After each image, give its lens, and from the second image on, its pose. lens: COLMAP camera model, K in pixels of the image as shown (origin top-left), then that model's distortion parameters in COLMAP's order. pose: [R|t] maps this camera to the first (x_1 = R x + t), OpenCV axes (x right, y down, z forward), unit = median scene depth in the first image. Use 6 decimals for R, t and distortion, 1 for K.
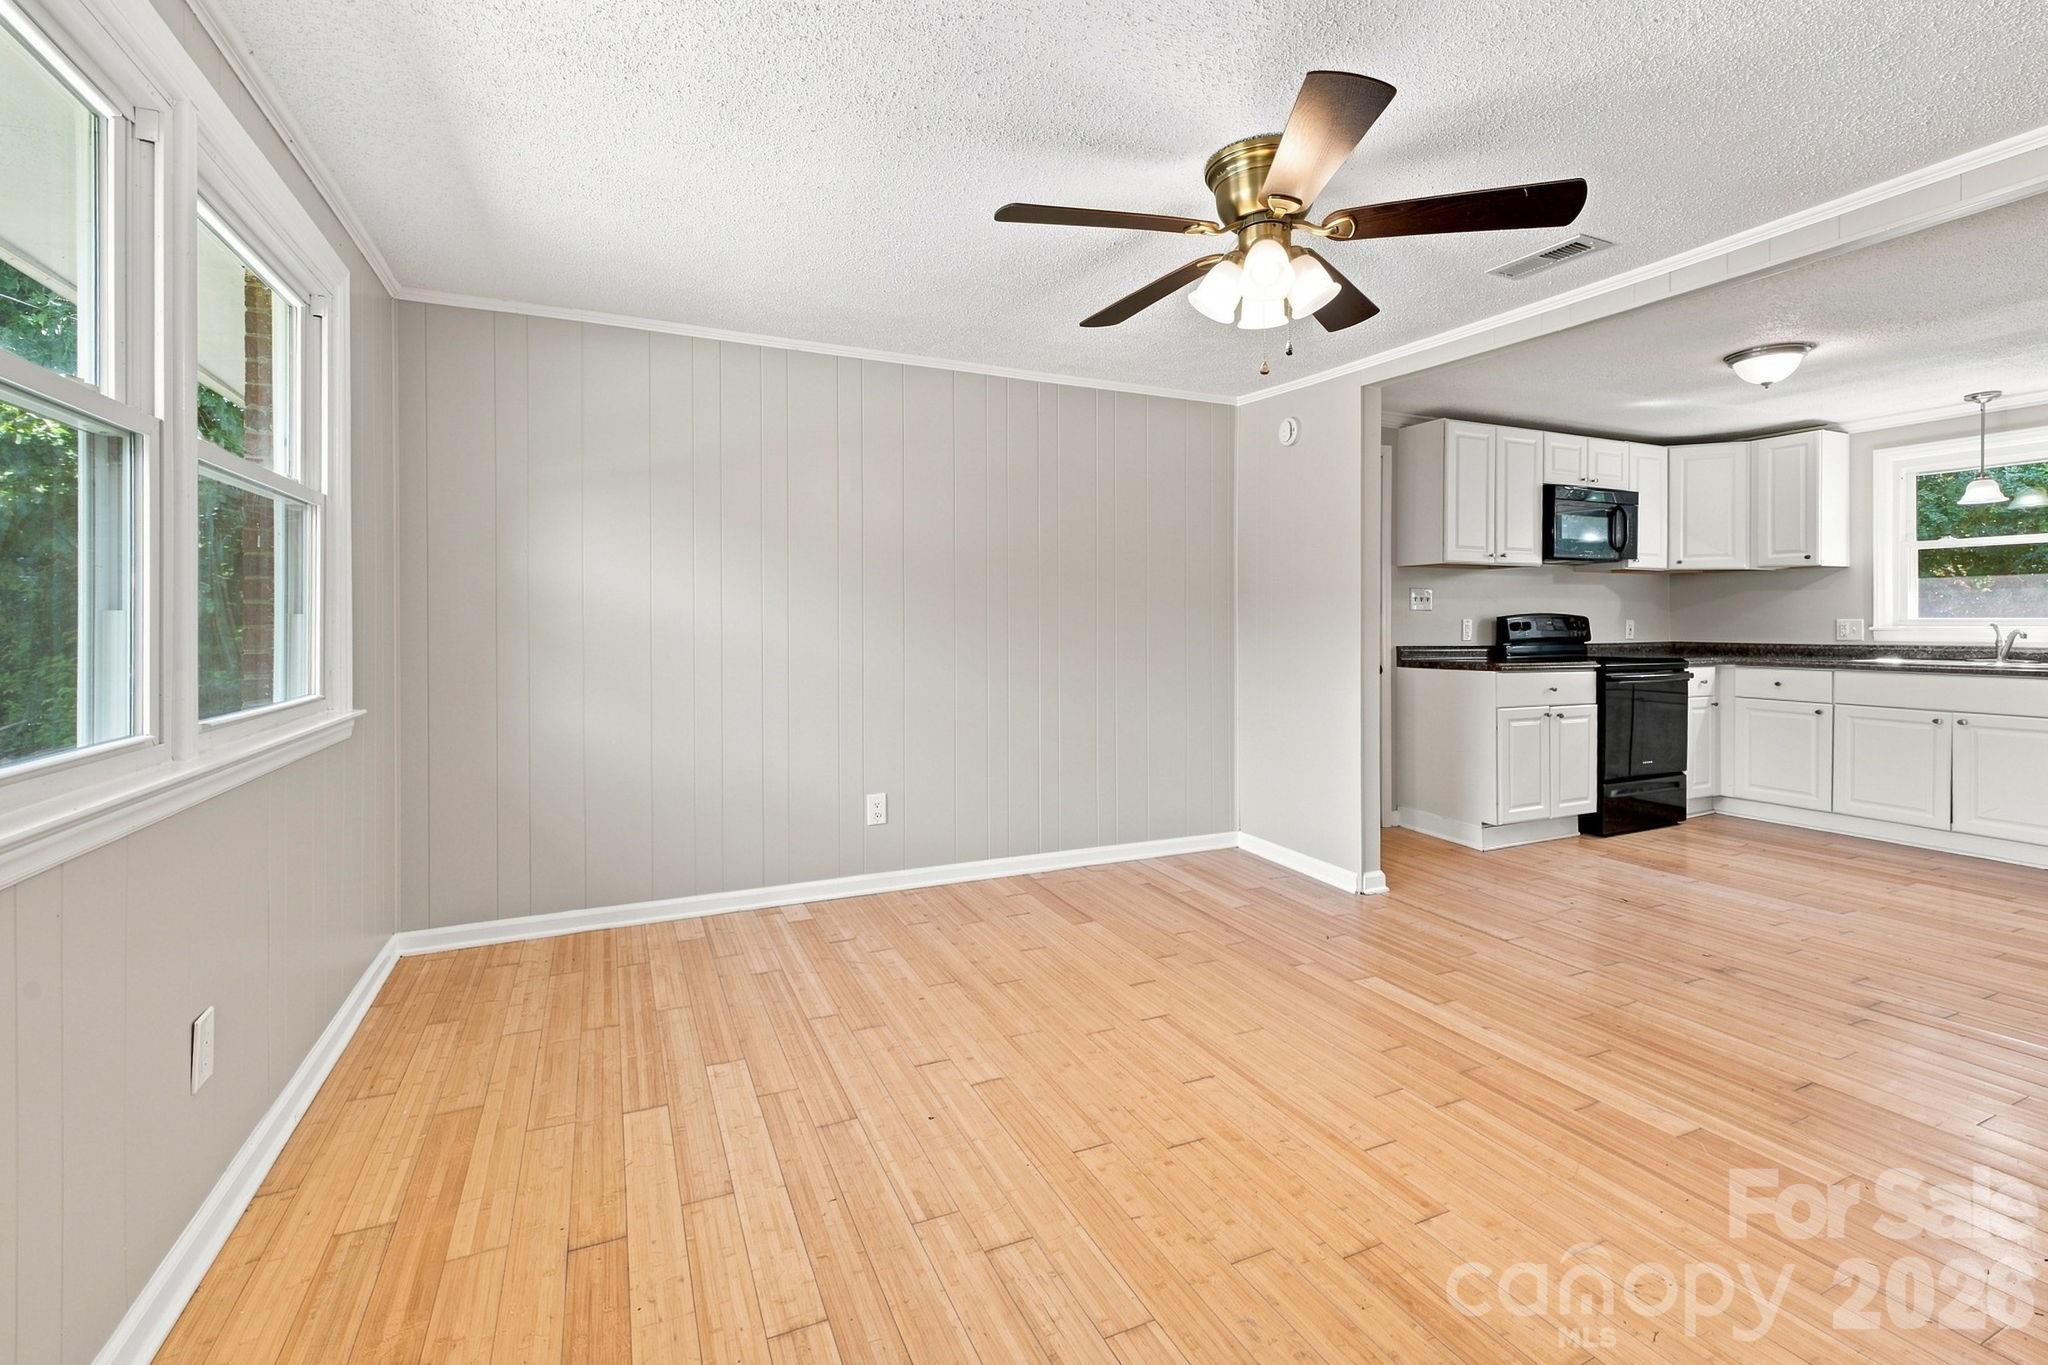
lens RADIAL K [[883.7, 0, 1021.0], [0, 883.7, 631.6], [0, 0, 1]] dist [0.004788, -0.000303]
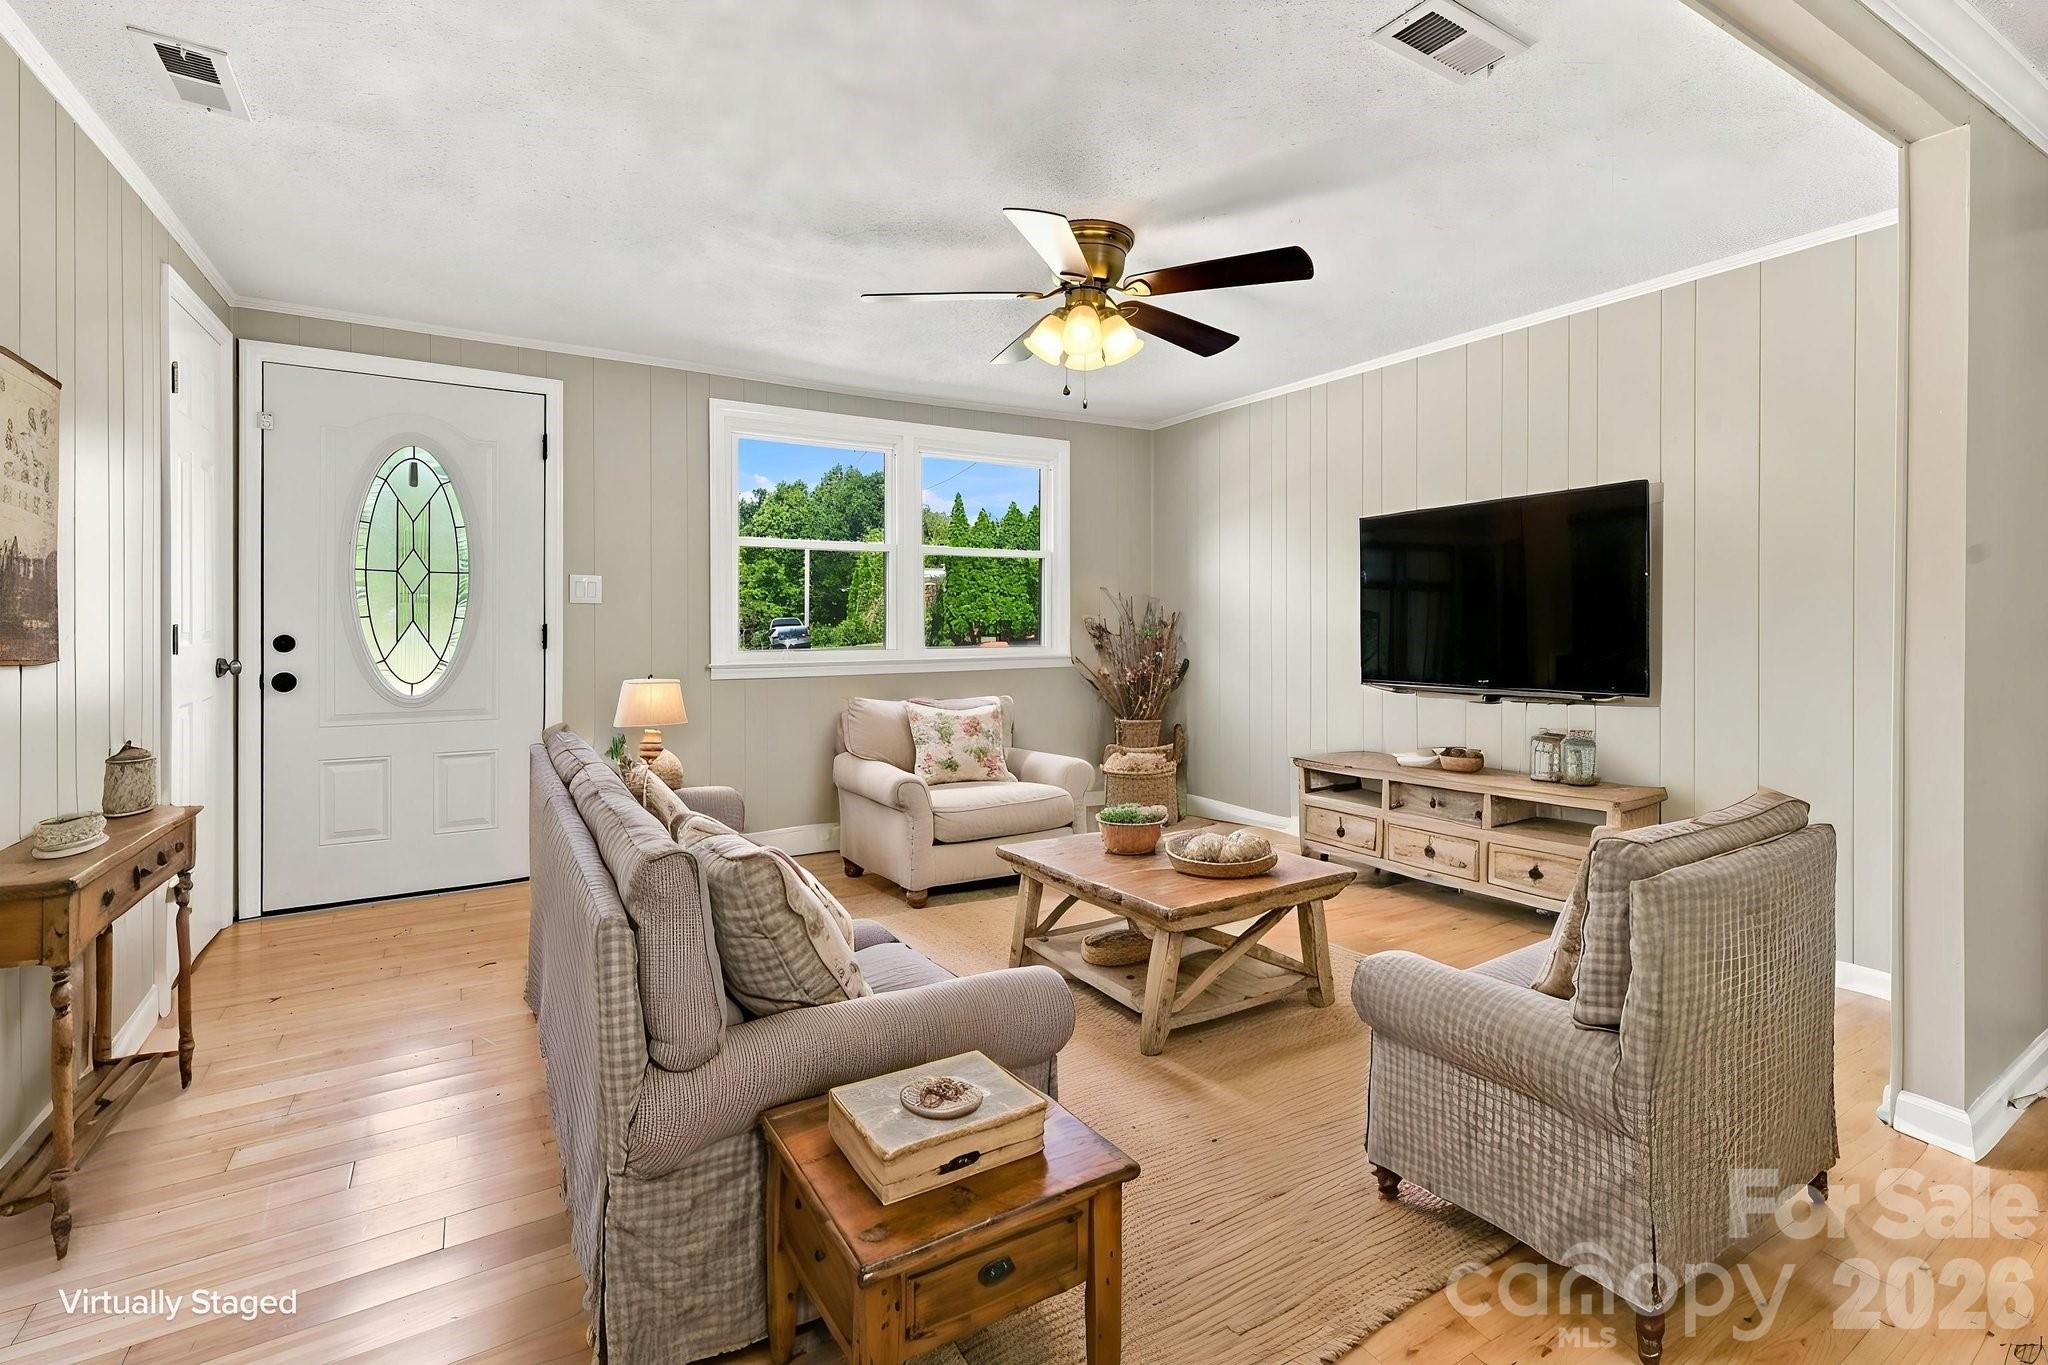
lens RADIAL K [[891.4, 0, 1025.1], [0, 891.4, 619.6], [0, 0, 1]] dist [0.002616, 0.000134]
pose [[0.117111, 0.003572, -0.993112, 1.385185], [-0.011078, 0.999936, 0.002290, 0.010407], [0.993057, 0.010733, 0.117144, 0.713699]]
